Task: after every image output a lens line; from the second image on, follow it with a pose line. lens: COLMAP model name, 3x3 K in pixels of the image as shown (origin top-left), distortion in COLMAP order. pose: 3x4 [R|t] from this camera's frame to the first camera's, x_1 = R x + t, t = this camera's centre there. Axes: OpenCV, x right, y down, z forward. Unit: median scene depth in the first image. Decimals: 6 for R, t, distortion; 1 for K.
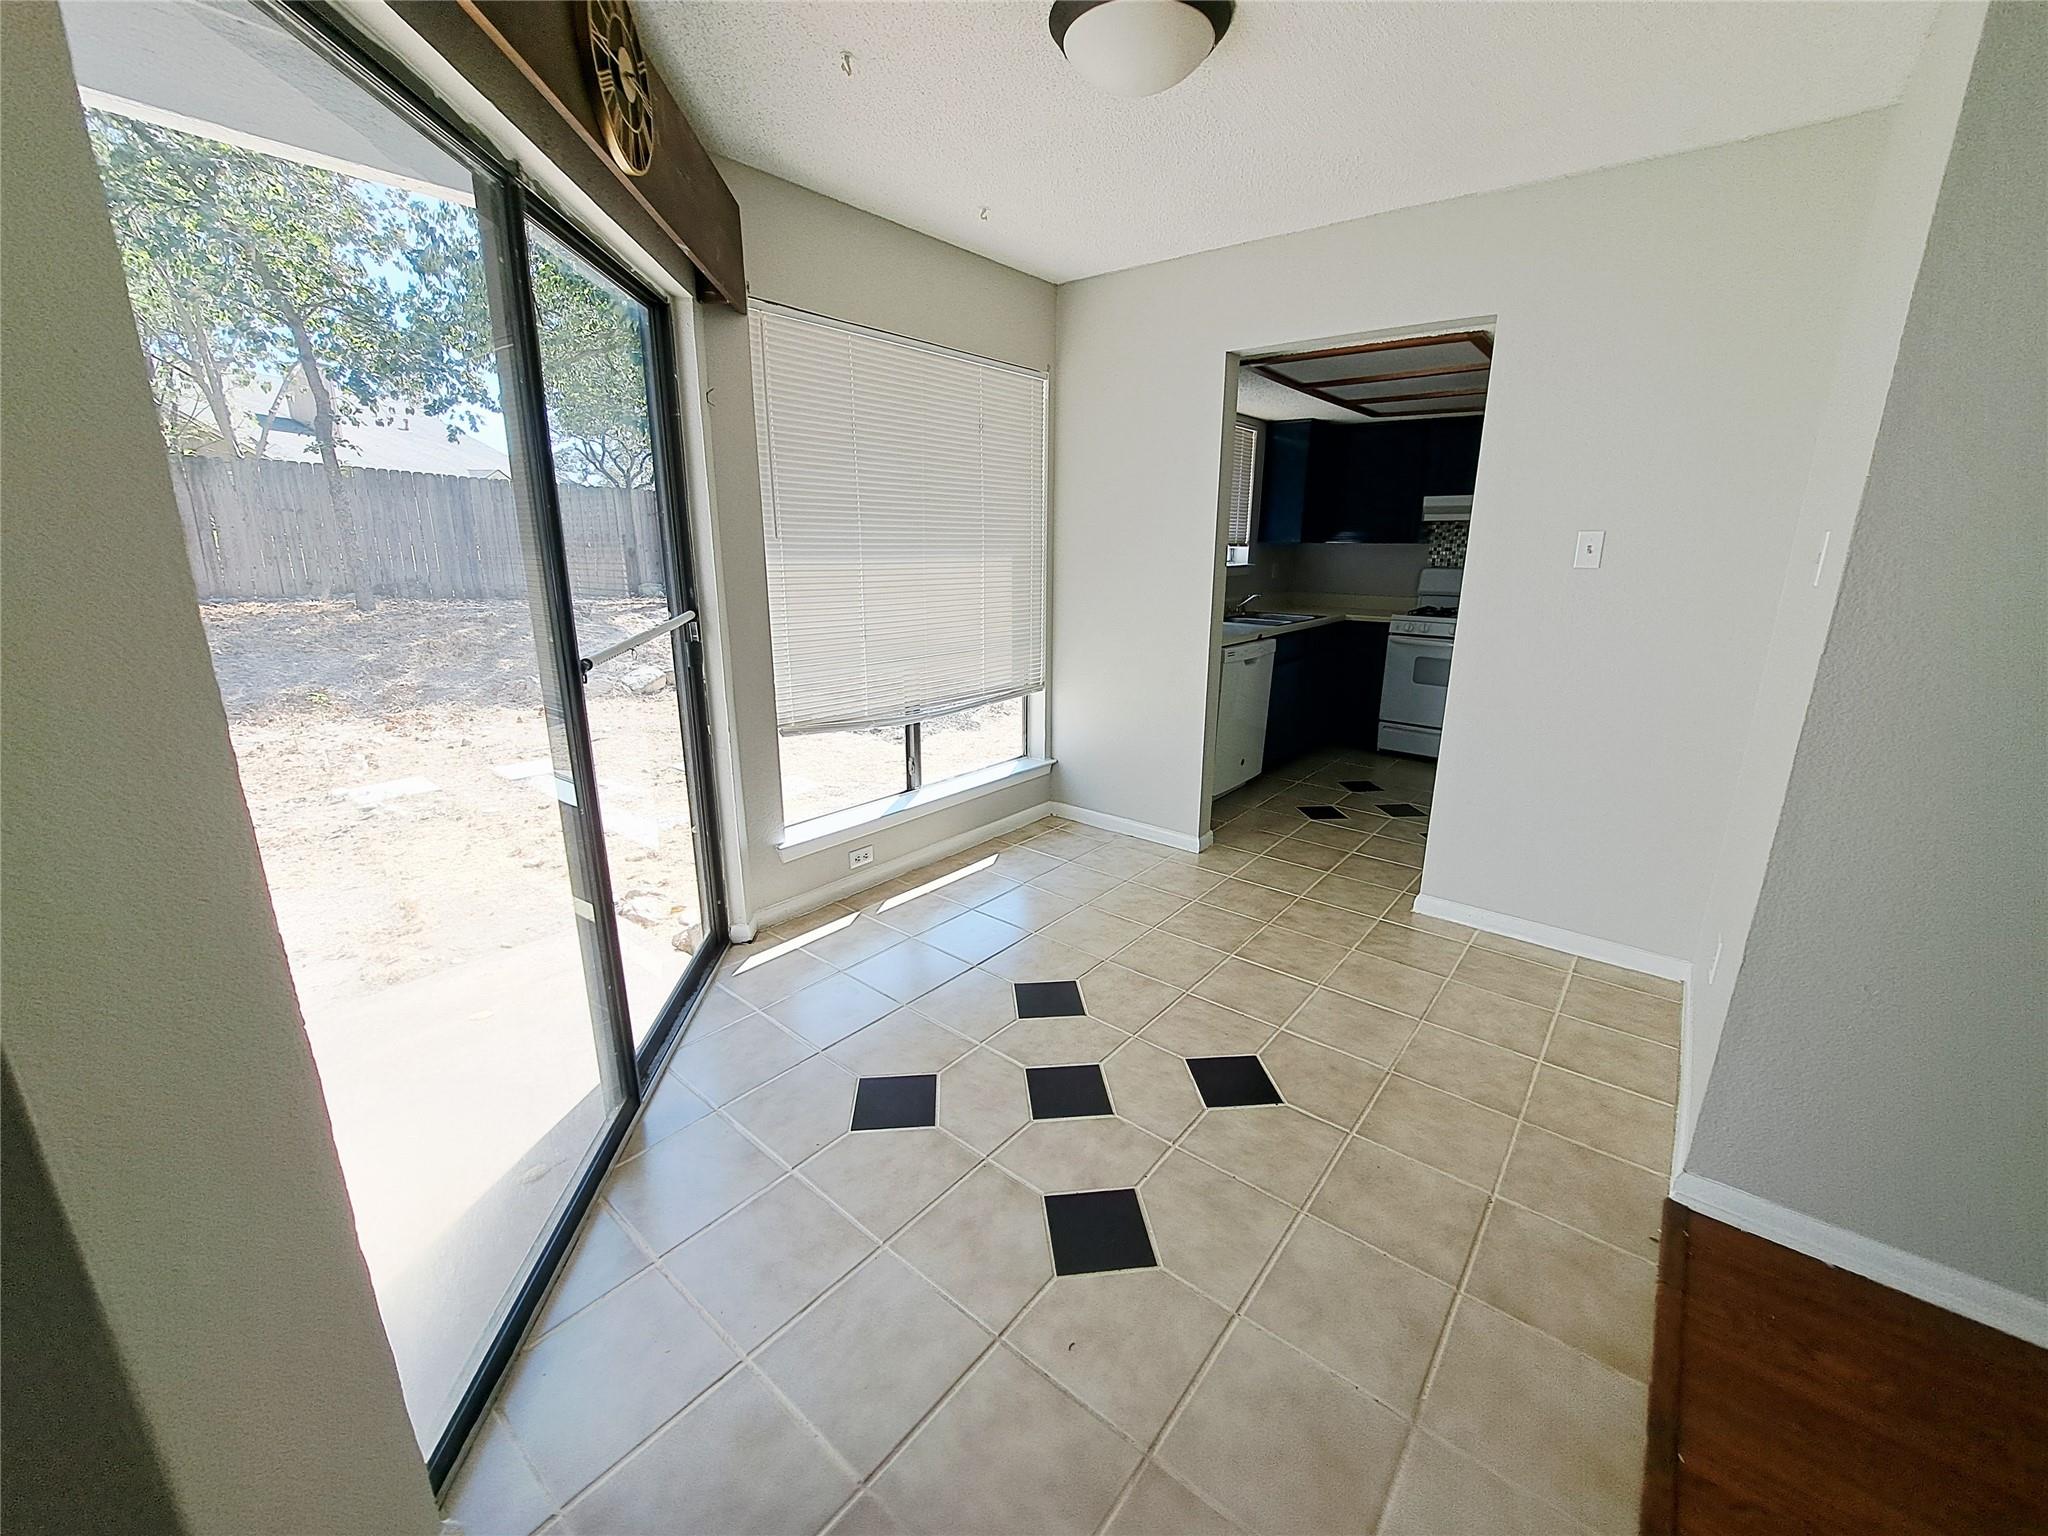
lens RADIAL K [[827.4, 0, 1036.0], [0, 827.4, 759.3], [0, 0, 1]] dist [-0.037282, 0.009520]
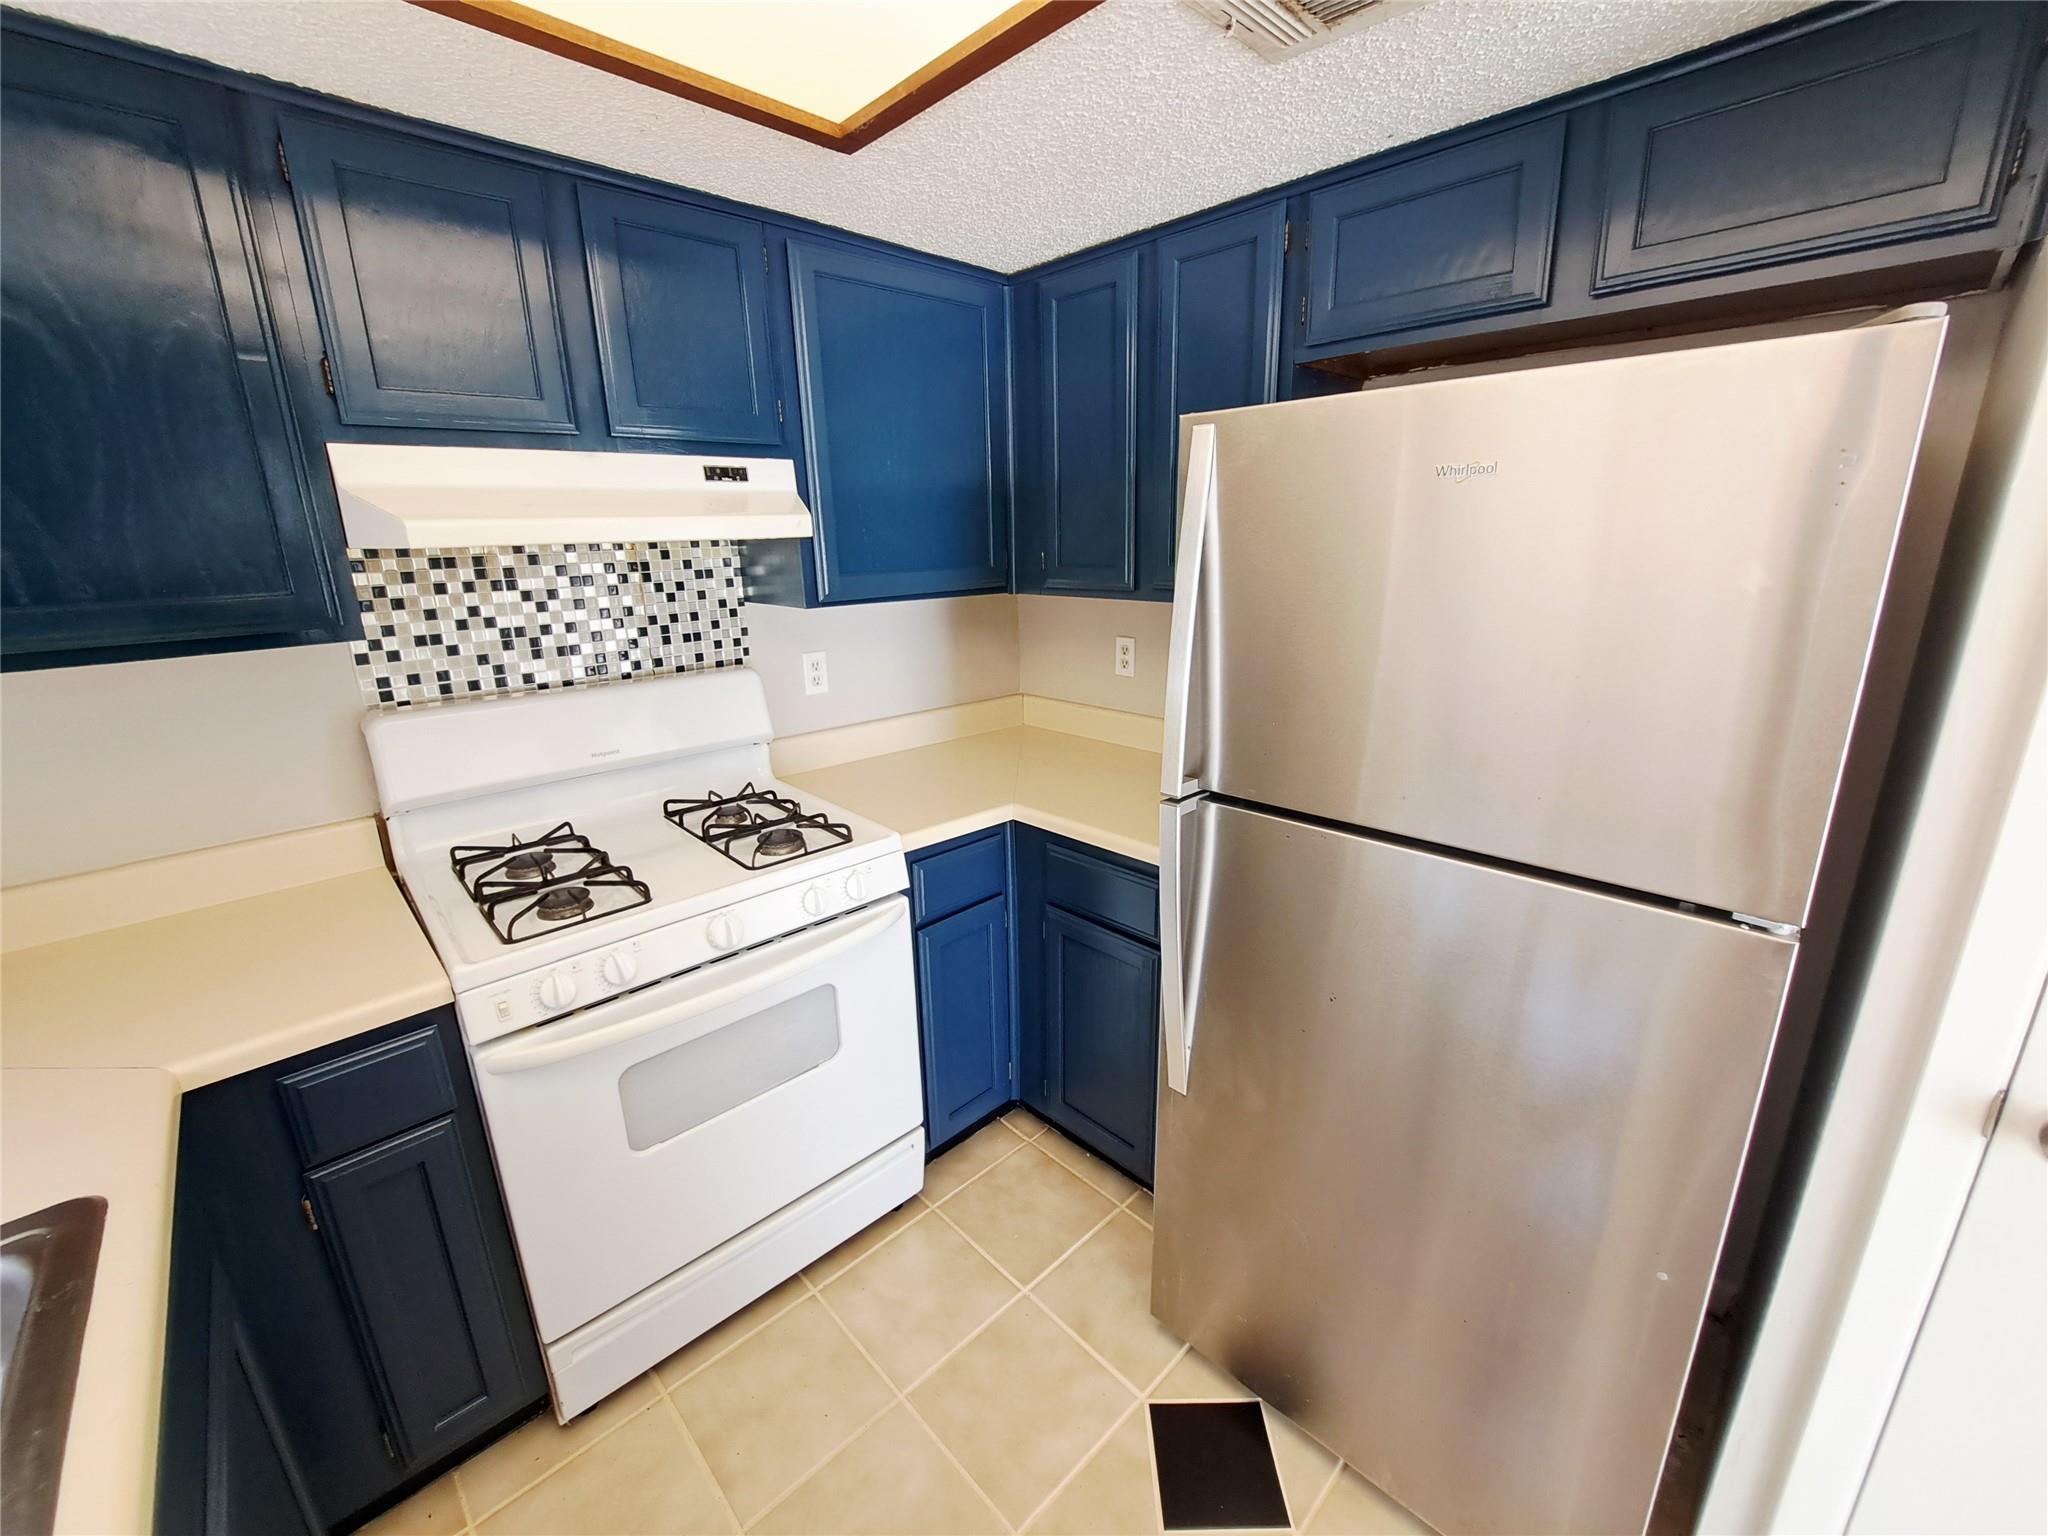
lens RADIAL K [[827.4, 0, 1036.0], [0, 827.4, 759.3], [0, 0, 1]] dist [-0.037282, 0.009520]
pose [[0.122540, -0.271369, 0.954643, 0.247522], [0.275069, 0.933496, 0.230049, -0.227620], [-0.953583, 0.234403, 0.189036, 0.762052]]
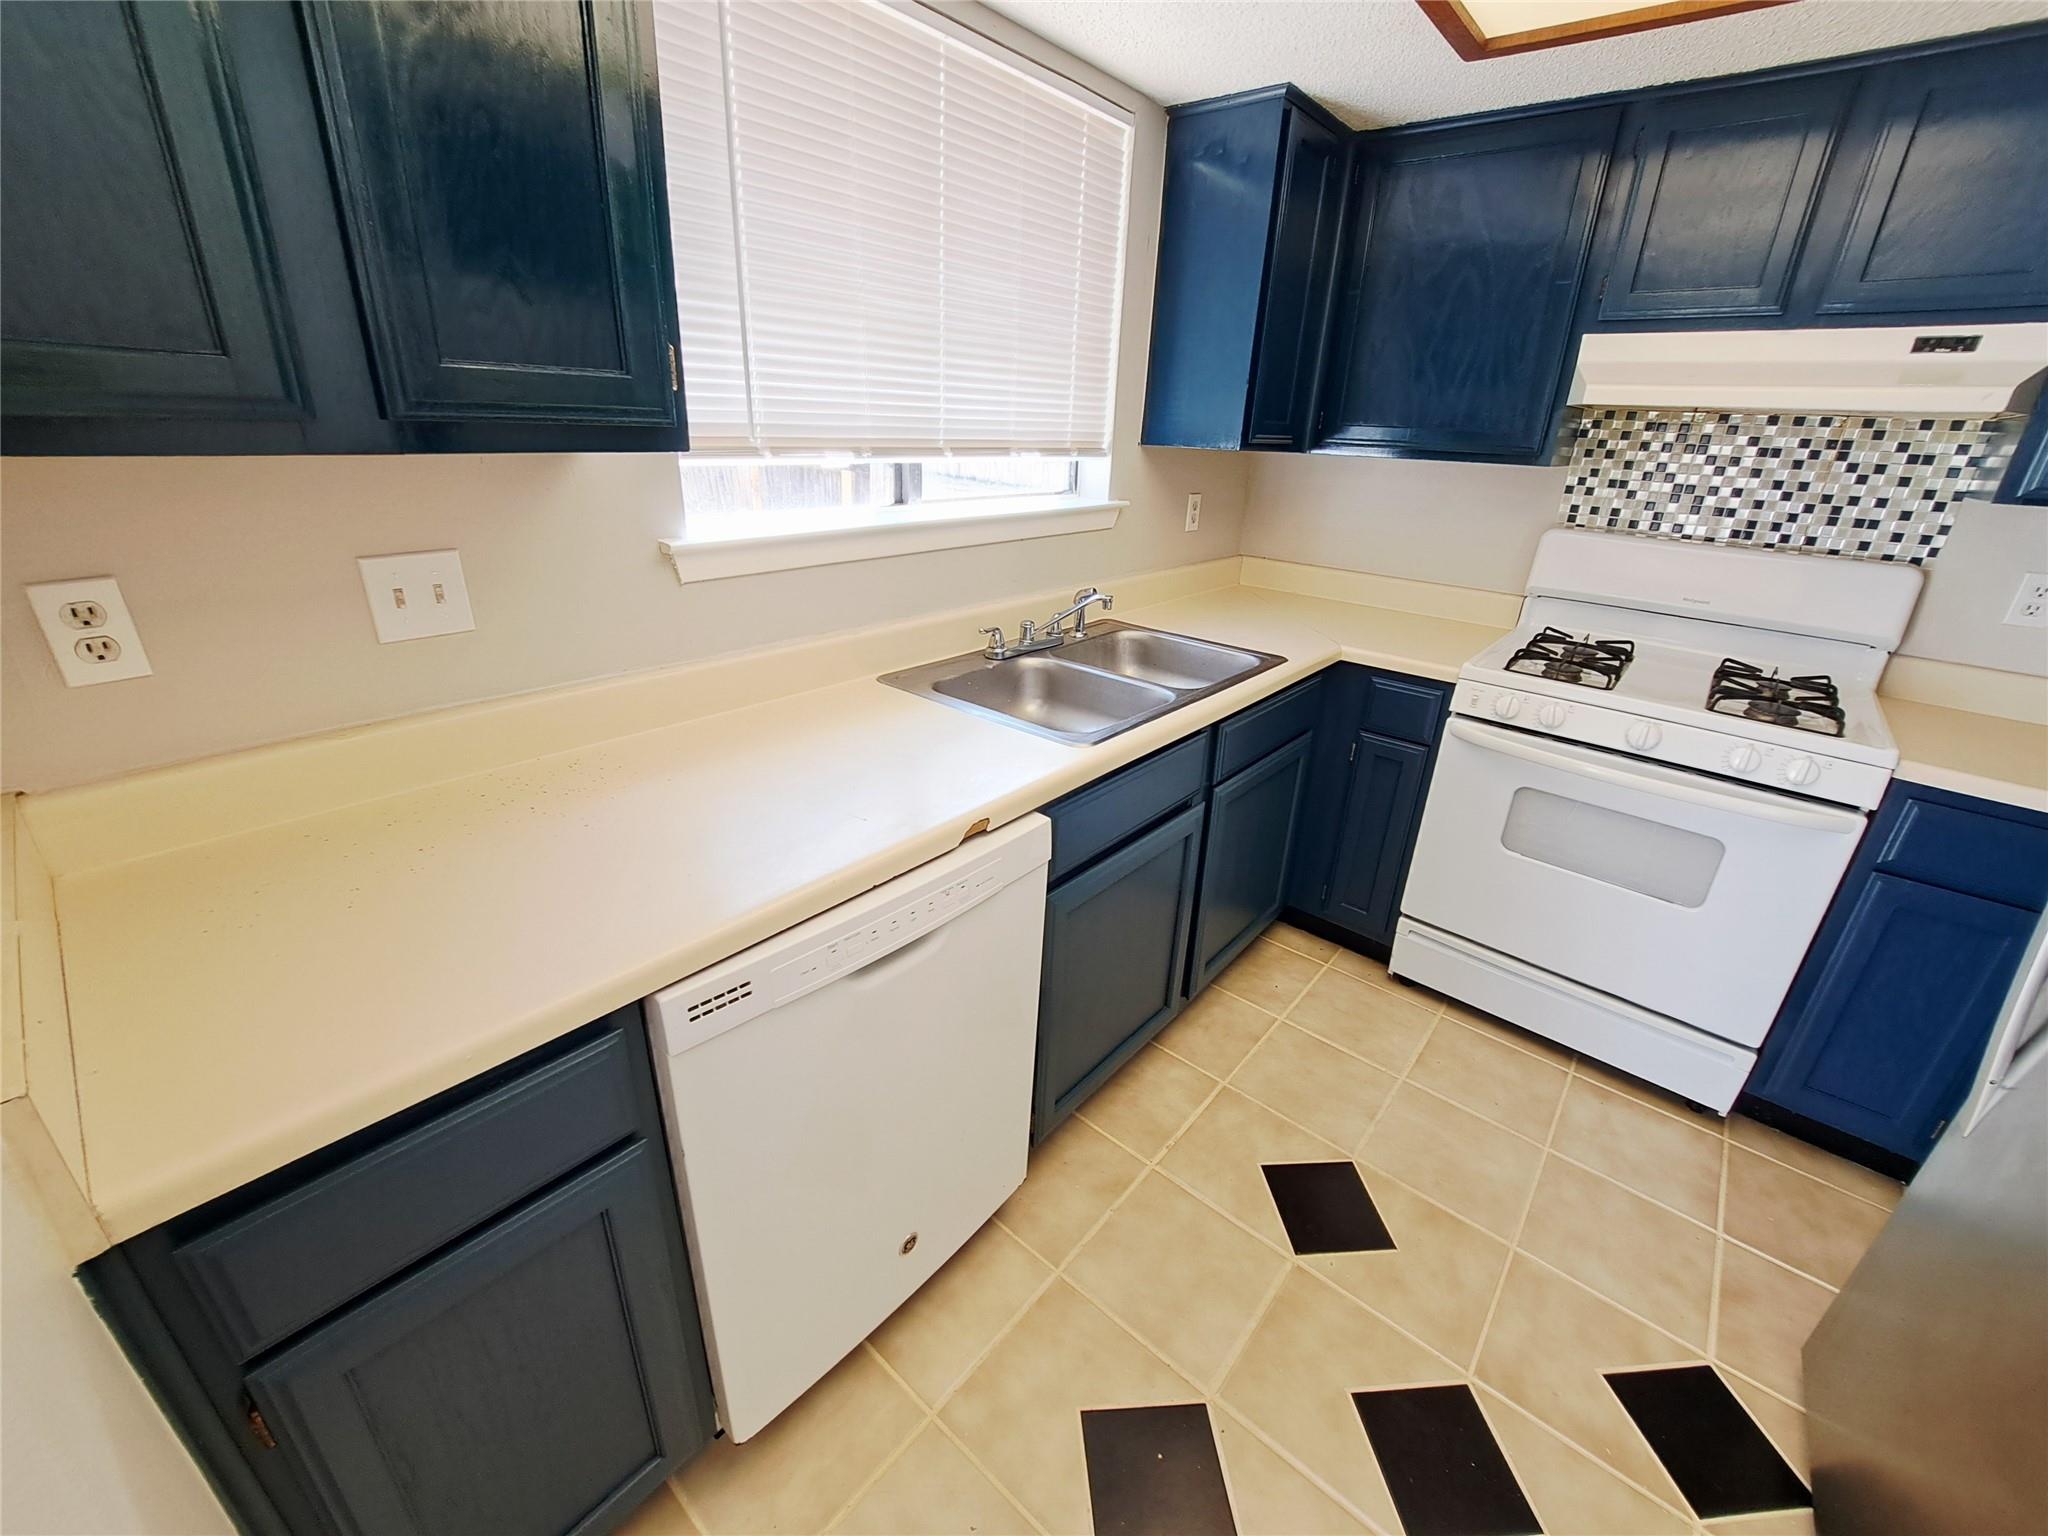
lens RADIAL K [[827.4, 0, 1036.0], [0, 827.4, 759.3], [0, 0, 1]] dist [-0.037282, 0.009520]
pose [[0.999137, 0.039670, -0.012307, 0.237349], [-0.037823, 0.991421, 0.125112, -0.165343], [0.017164, -0.124538, 0.992066, 0.599408]]
